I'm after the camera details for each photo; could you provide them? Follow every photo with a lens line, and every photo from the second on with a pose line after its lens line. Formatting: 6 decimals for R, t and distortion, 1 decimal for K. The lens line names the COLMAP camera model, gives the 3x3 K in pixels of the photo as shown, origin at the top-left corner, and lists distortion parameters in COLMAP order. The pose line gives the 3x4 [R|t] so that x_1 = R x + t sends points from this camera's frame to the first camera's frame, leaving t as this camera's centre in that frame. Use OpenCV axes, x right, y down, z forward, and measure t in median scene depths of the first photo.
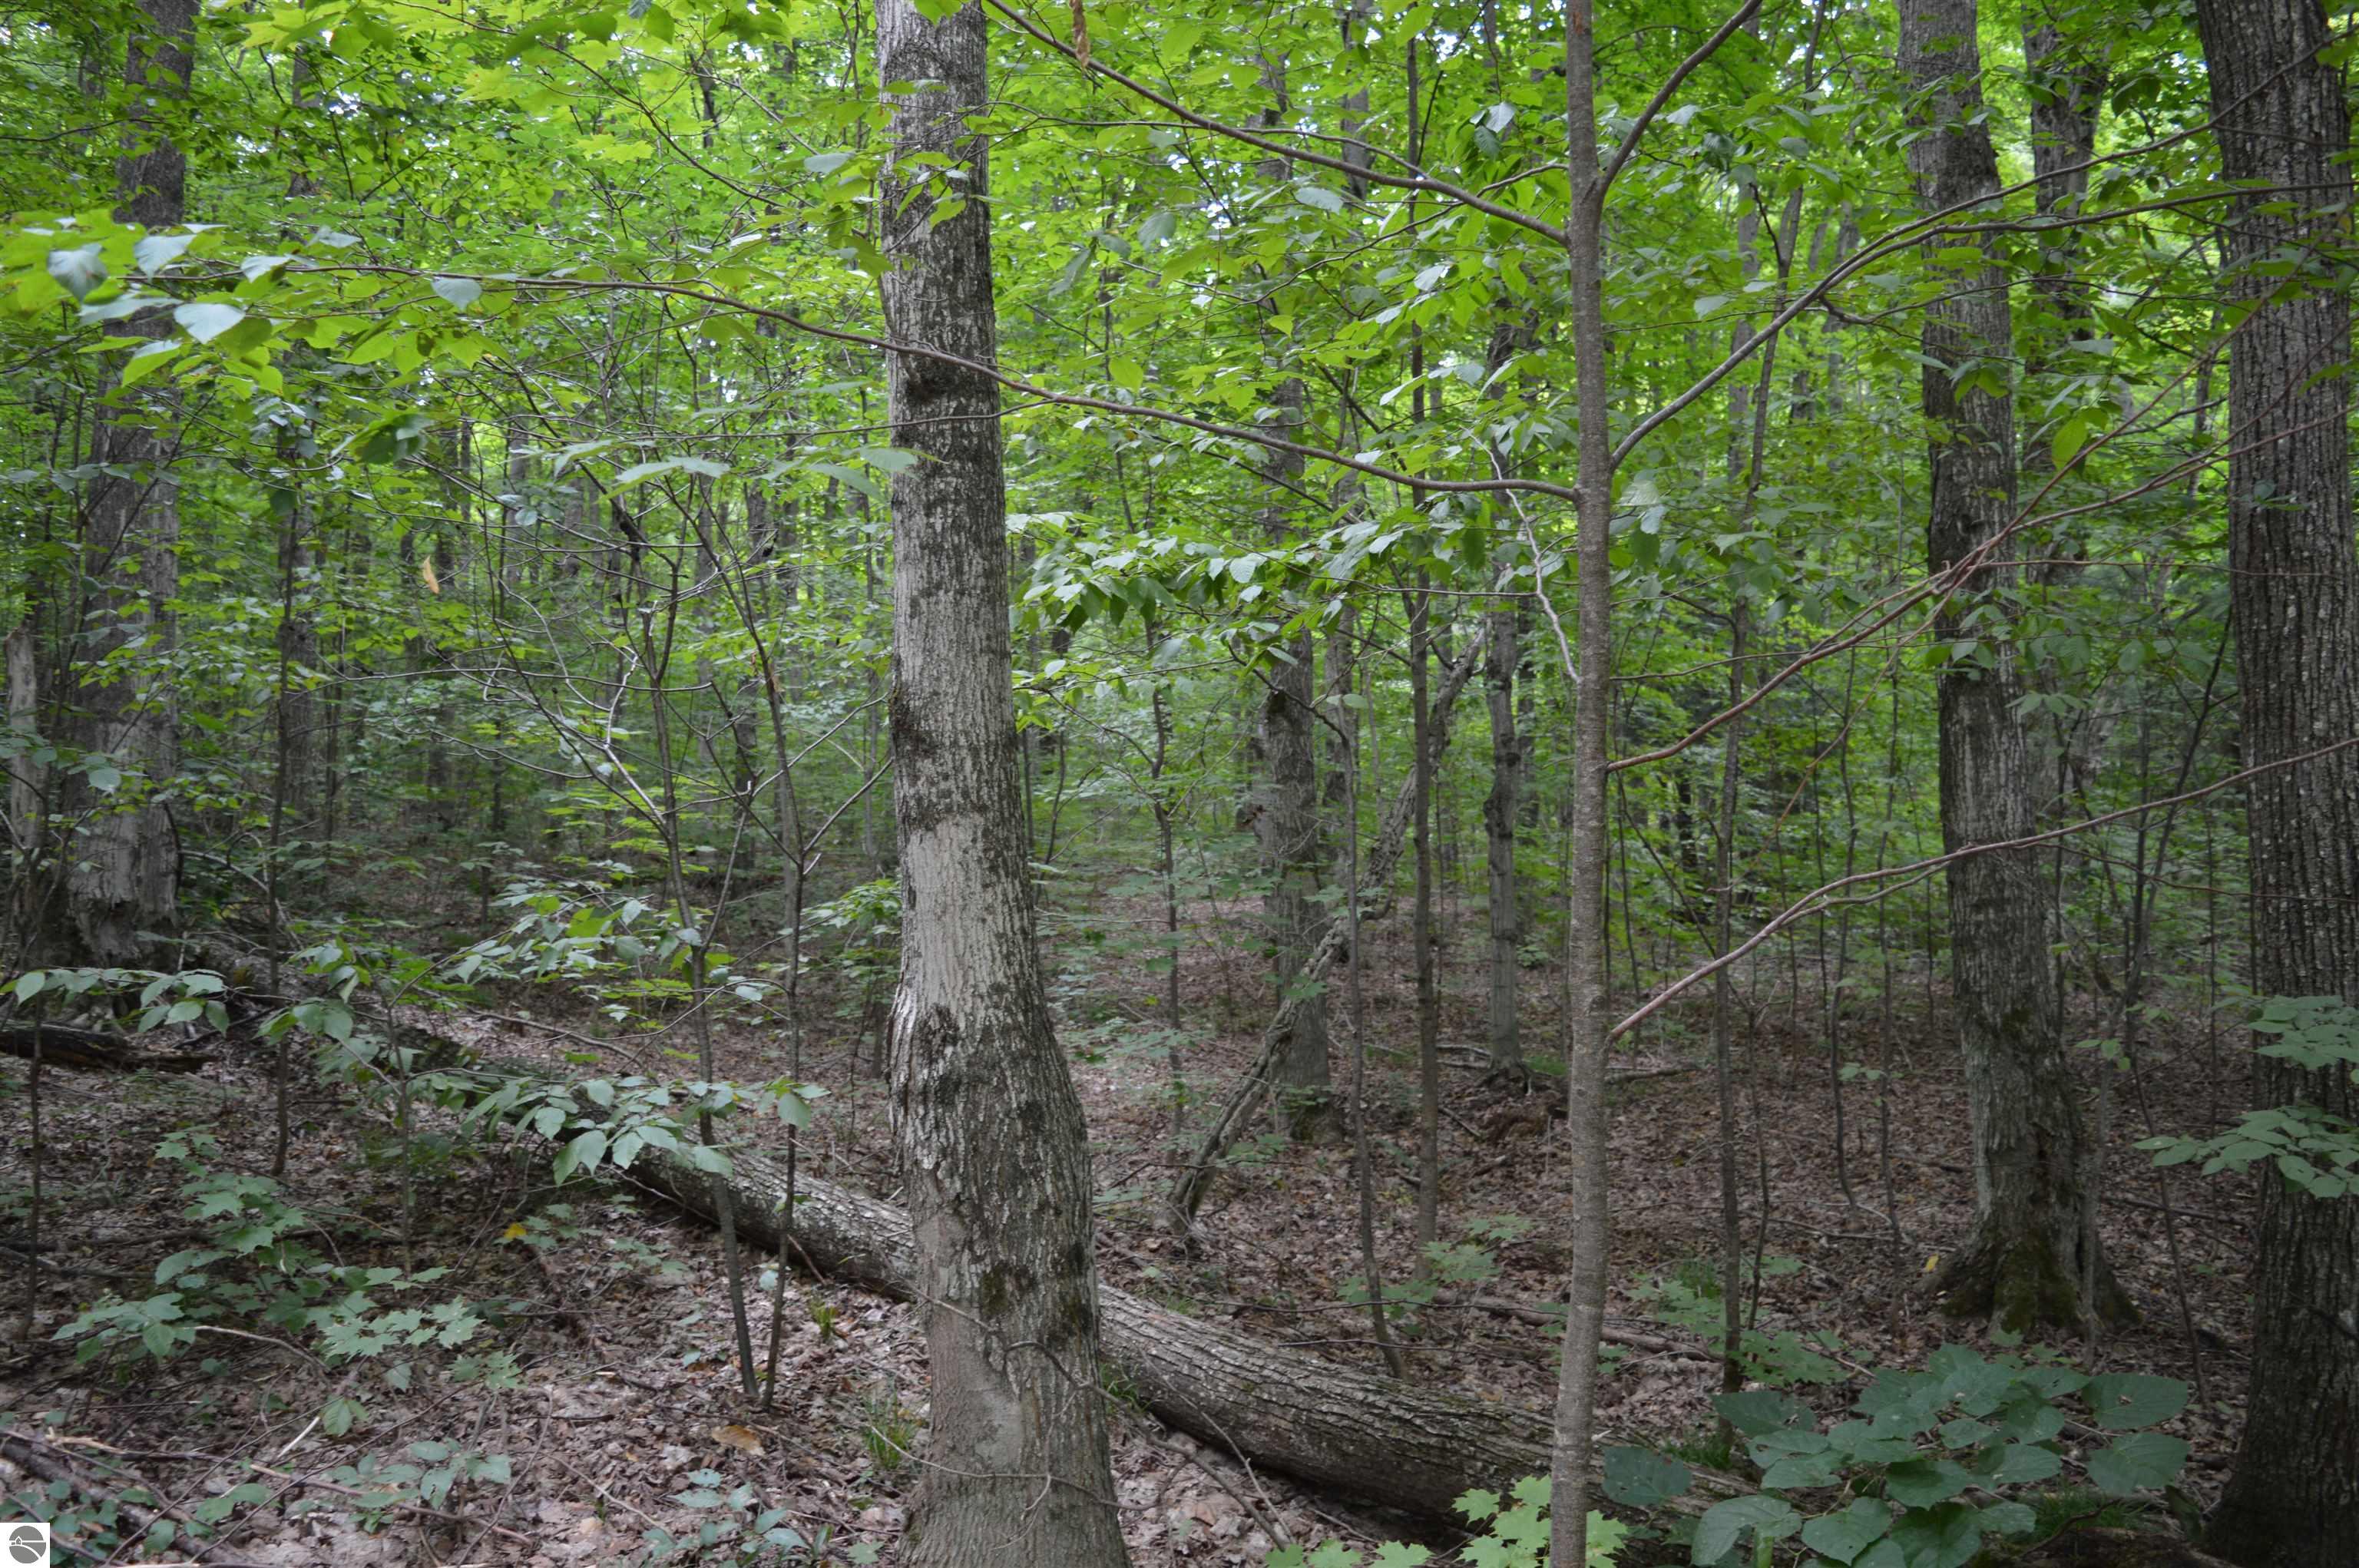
lens RADIAL K [[1836.1, 0, 1173.7], [0, 1836.1, 785.3], [0, 0, 1]] dist [-0.083449, 0.015833]
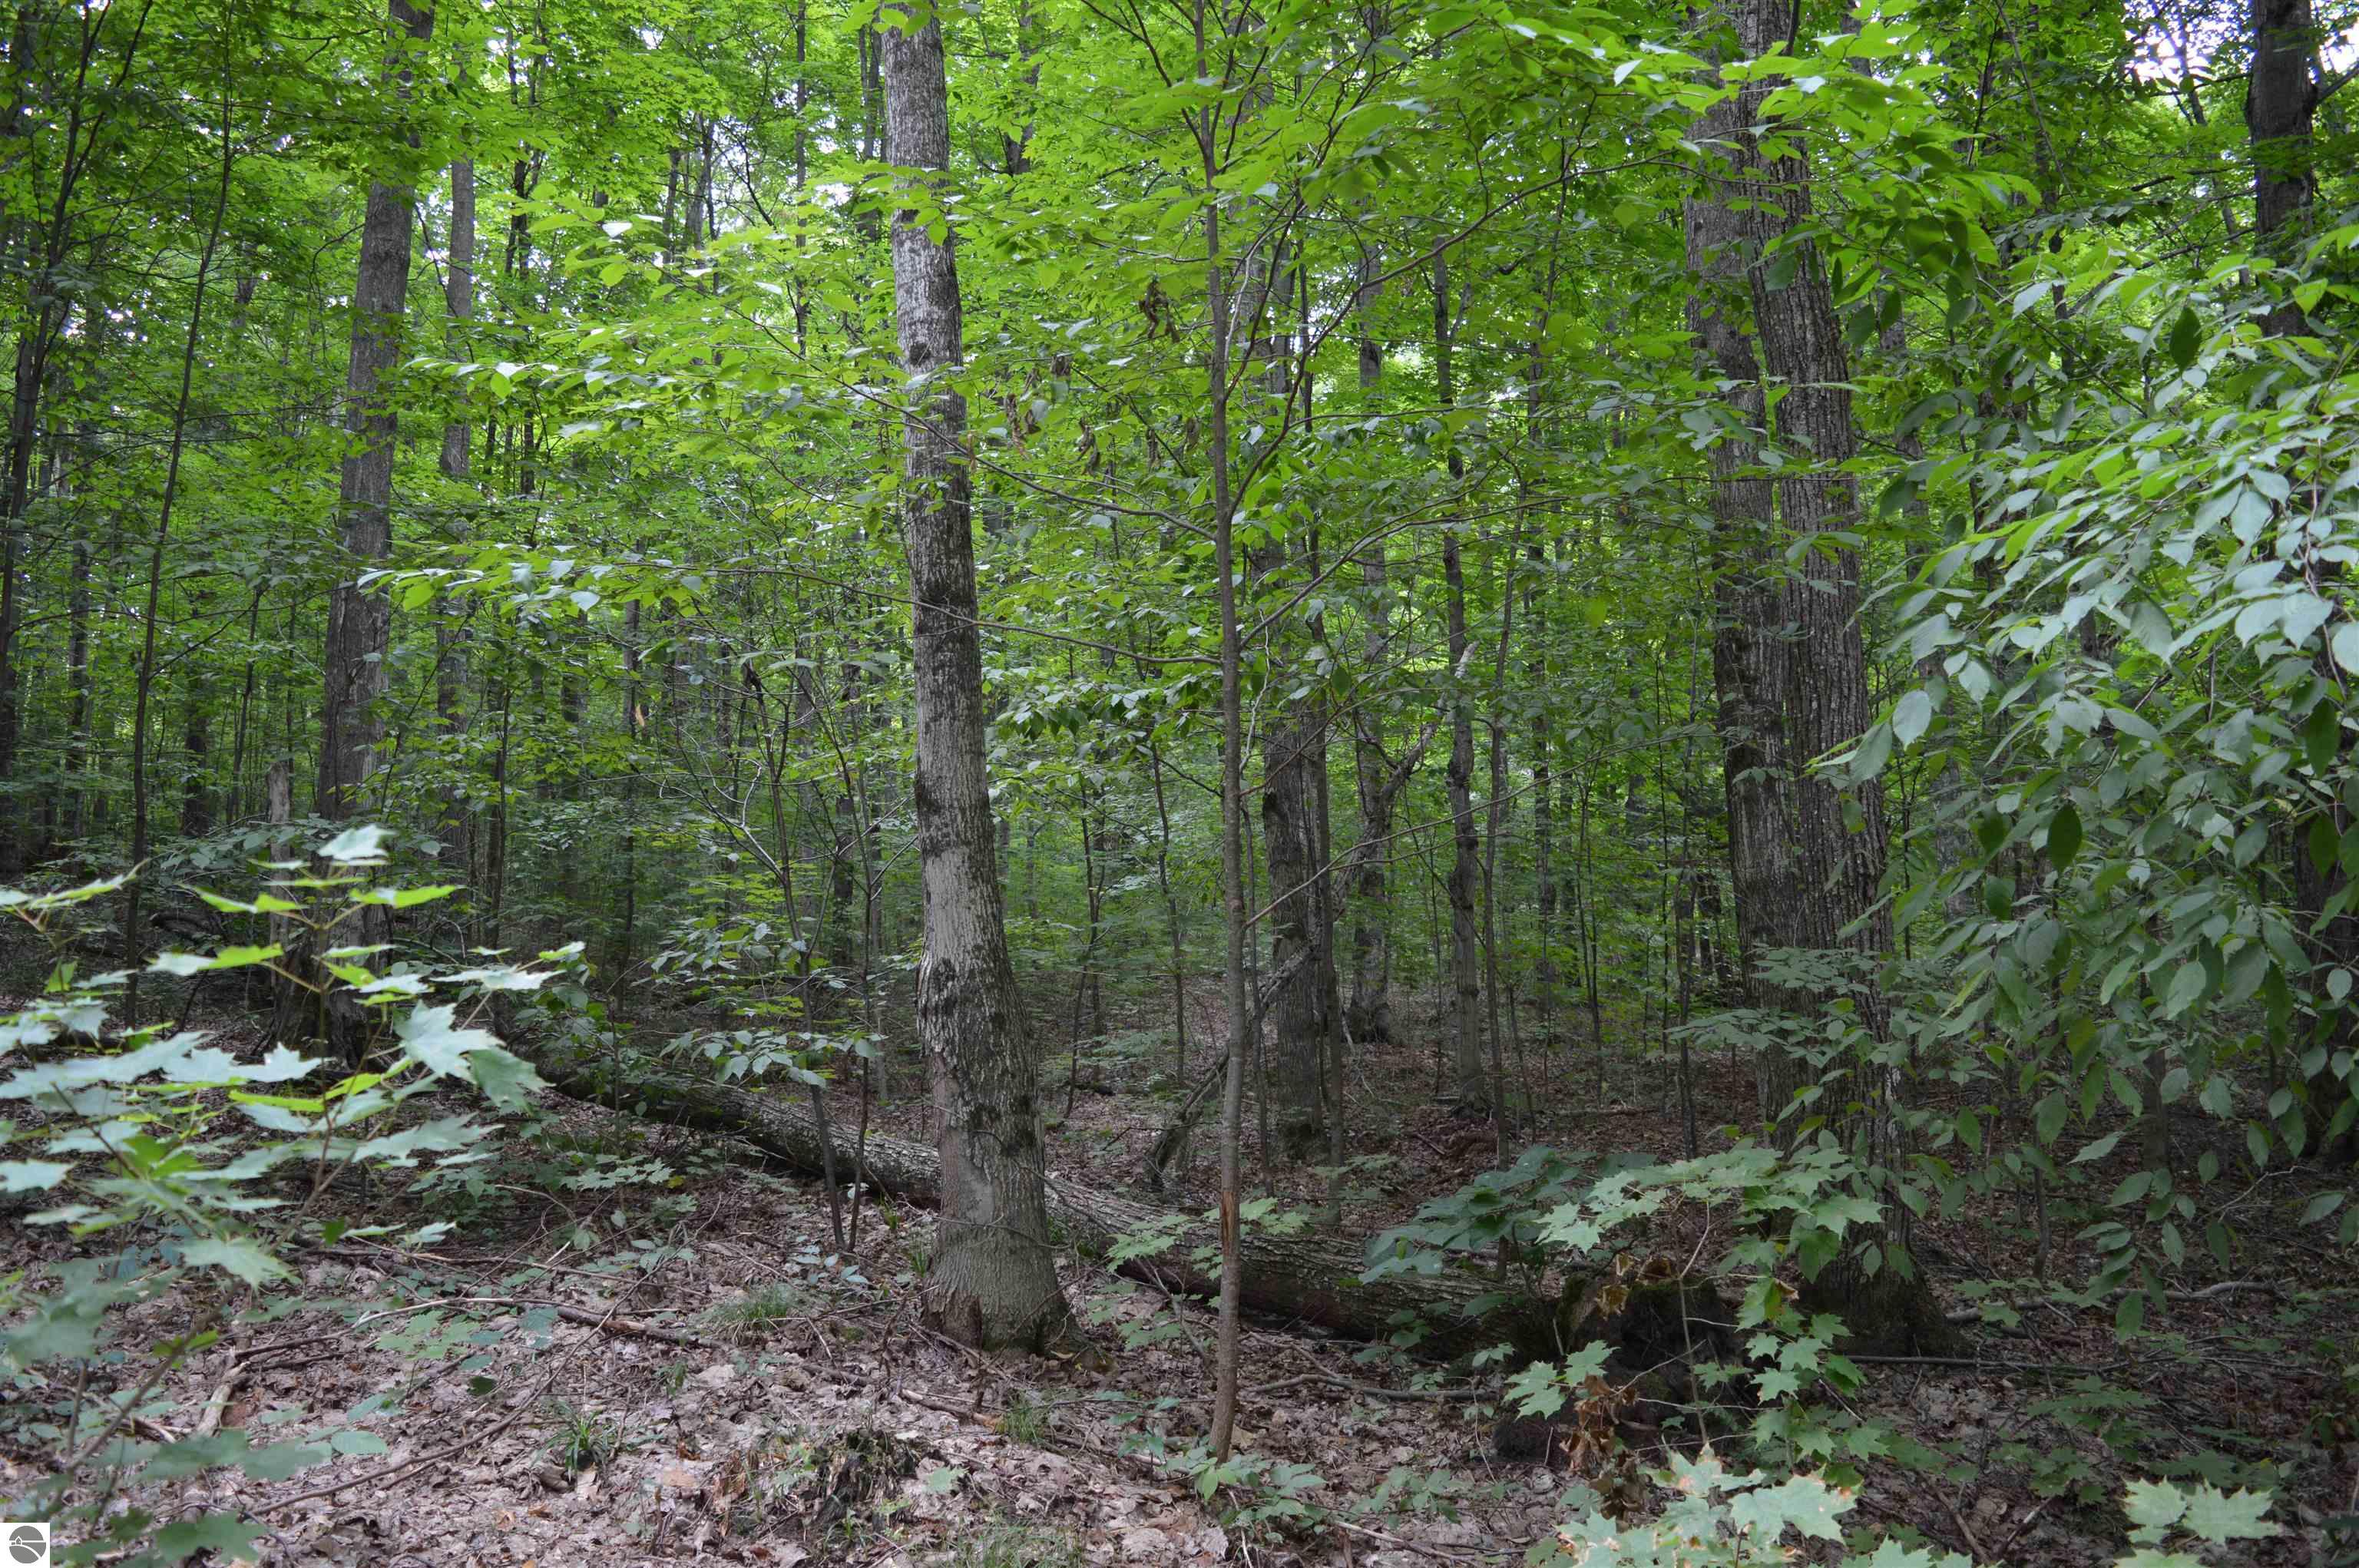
lens RADIAL K [[1836.1, 0, 1183.1], [0, 1836.1, 783.7], [0, 0, 1]] dist [-0.083449, 0.015833]
pose [[0.998598, -0.025216, -0.046539, 0.163055], [0.022060, 0.997500, -0.067129, 0.070074], [0.048116, 0.066008, 0.996658, -0.646634]]
